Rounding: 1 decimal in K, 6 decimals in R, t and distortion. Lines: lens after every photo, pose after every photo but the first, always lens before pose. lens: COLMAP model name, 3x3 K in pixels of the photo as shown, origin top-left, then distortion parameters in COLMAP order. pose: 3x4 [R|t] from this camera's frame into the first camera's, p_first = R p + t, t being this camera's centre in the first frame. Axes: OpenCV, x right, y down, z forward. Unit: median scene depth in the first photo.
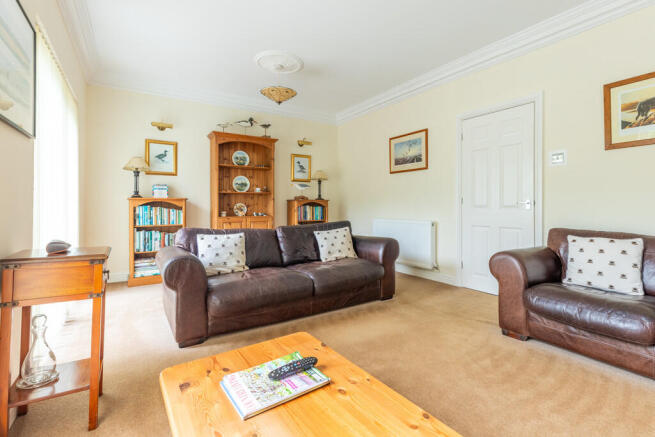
lens RADIAL K [[302.0, 0, 331.0], [0, 302.0, 212.6], [0, 0, 1]] dist [0.028801, -0.000232]
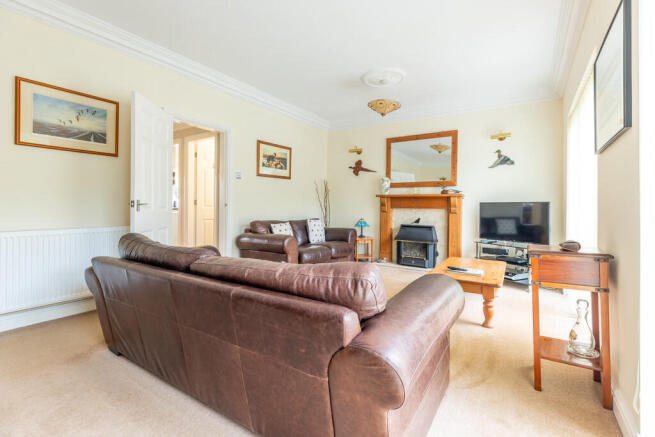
lens RADIAL K [[302.0, 0, 328.8], [0, 302.0, 205.5], [0, 0, 1]] dist [0.028801, -0.000232]
pose [[-0.360367, 0.003152, 0.932805, -0.559778], [0.013115, 0.999913, 0.001688, -0.017169], [-0.932718, 0.012842, -0.360377, 0.771379]]
